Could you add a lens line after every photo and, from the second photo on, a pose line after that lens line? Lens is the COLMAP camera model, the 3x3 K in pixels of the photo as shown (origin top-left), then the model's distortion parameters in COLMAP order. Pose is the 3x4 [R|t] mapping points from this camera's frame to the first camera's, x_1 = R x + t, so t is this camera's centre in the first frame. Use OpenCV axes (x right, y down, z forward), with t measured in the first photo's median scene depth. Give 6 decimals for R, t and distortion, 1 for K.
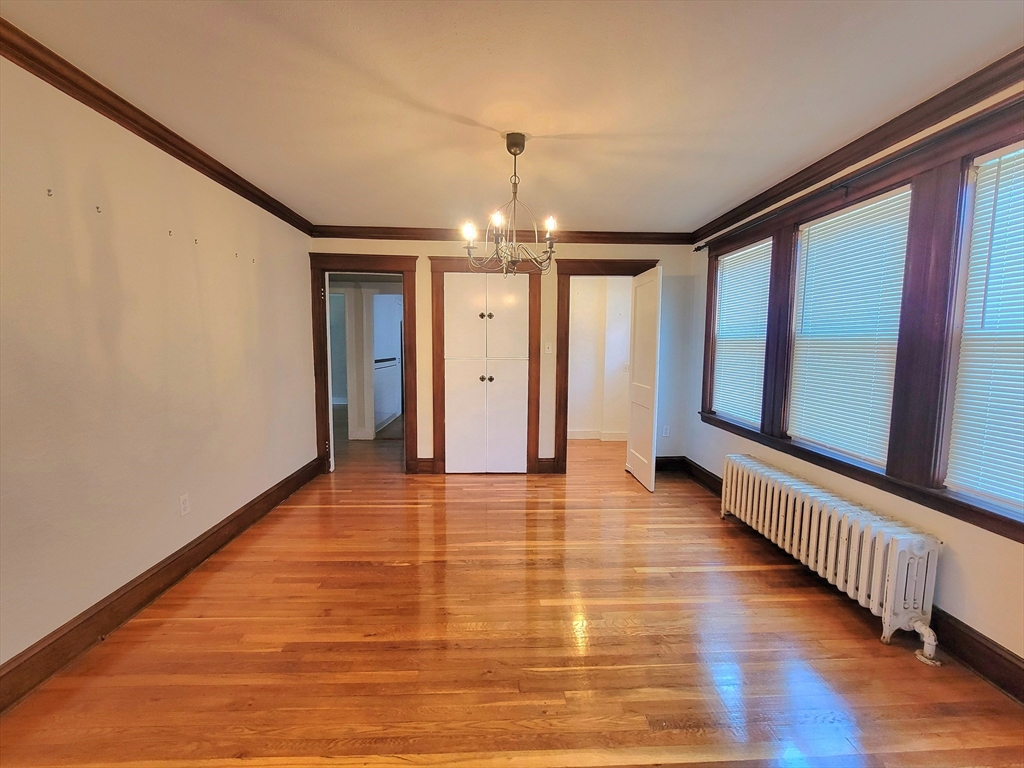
lens RADIAL K [[418.9, 0, 510.8], [0, 418.9, 383.7], [0, 0, 1]] dist [0.000043, -0.000186]
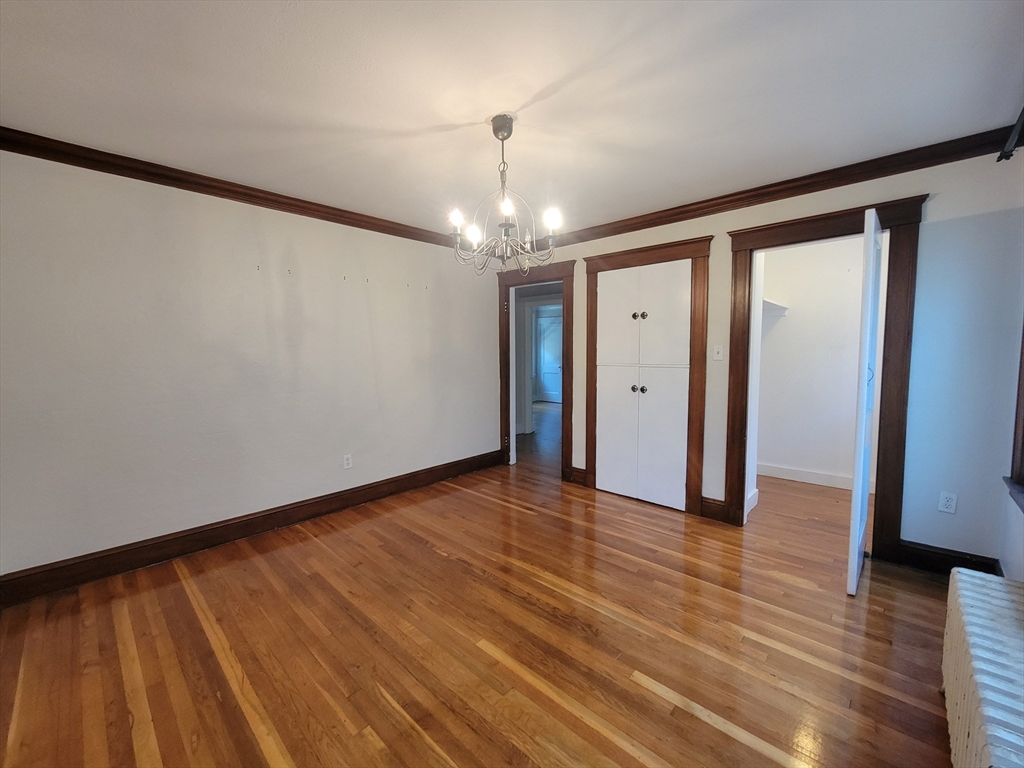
lens RADIAL K [[418.9, 0, 510.8], [0, 418.9, 383.7], [0, 0, 1]] dist [0.000043, -0.000186]
pose [[0.695559, 0.043677, -0.717140, 0.379704], [-0.055276, 0.998445, 0.007197, -0.014565], [0.716339, 0.034634, 0.696892, 0.218161]]
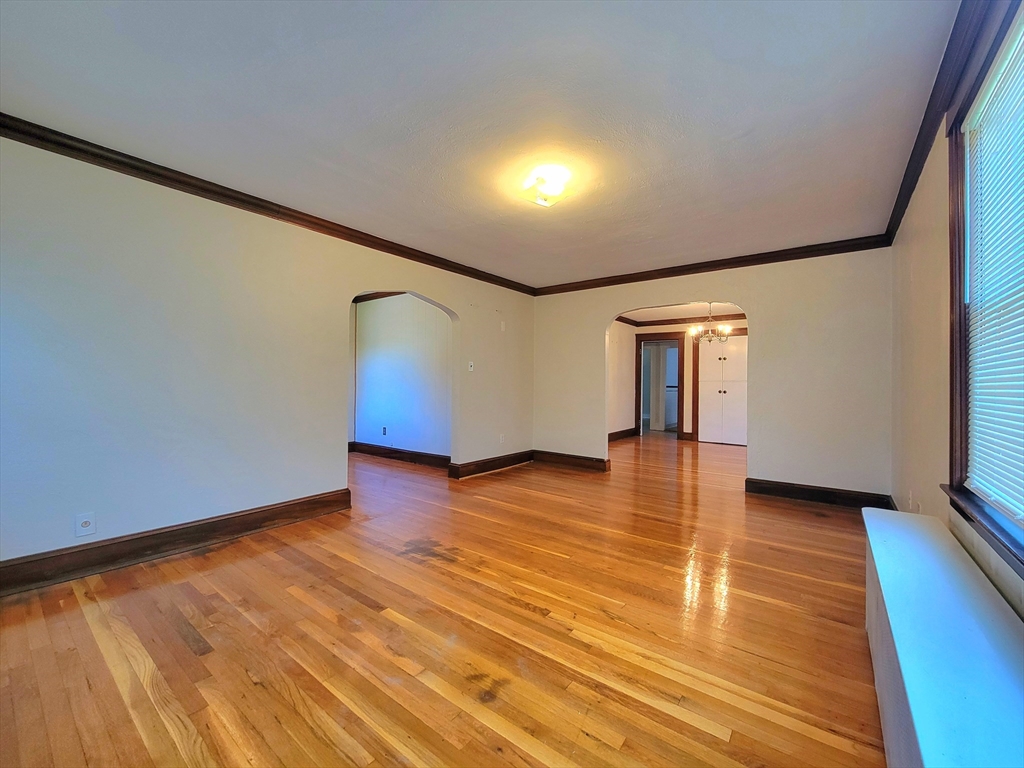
lens RADIAL K [[418.9, 0, 510.8], [0, 418.9, 383.7], [0, 0, 1]] dist [0.000043, -0.000186]
pose [[0.762594, 0.001603, -0.646876, 0.440991], [-0.060222, 0.995830, -0.068527, 0.139877], [0.644069, 0.091214, 0.759510, -1.059247]]
